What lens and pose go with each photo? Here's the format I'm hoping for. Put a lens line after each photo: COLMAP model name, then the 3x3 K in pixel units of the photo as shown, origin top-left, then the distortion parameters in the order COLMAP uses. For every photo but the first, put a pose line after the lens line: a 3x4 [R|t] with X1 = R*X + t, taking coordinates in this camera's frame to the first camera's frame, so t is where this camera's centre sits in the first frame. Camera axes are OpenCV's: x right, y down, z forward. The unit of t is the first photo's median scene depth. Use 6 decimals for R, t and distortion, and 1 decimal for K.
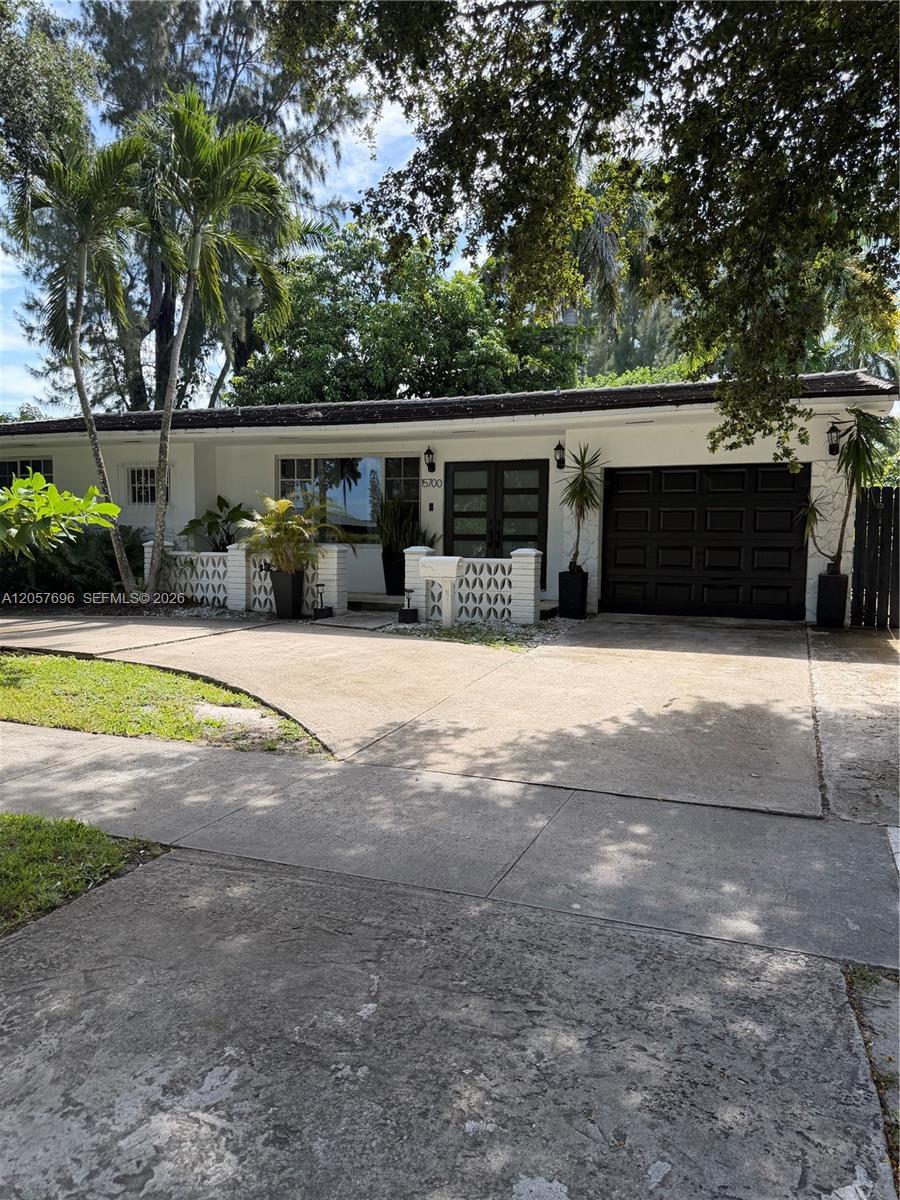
lens RADIAL K [[847.8, 0, 449.5], [0, 847.8, 609.2], [0, 0, 1]] dist [0.052157, -0.054762]
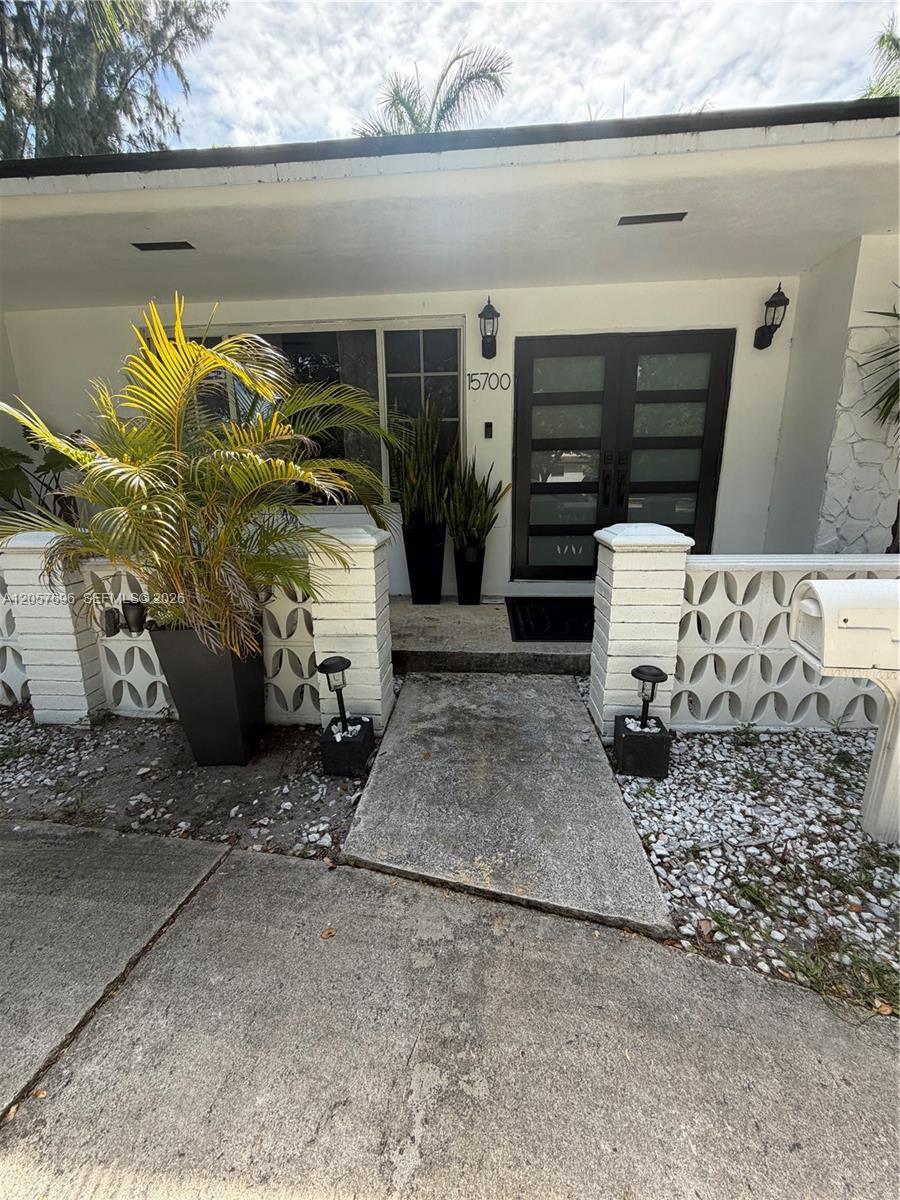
lens RADIAL K [[480.1, 0, 451.5], [0, 480.1, 593.8], [0, 0, 1]] dist [-0.001040, 0.001340]
pose [[0.952067, -0.094931, 0.290787, -0.160724], [0.050983, 0.986573, 0.155159, -0.079157], [-0.301612, -0.132896, 0.944123, 0.827454]]
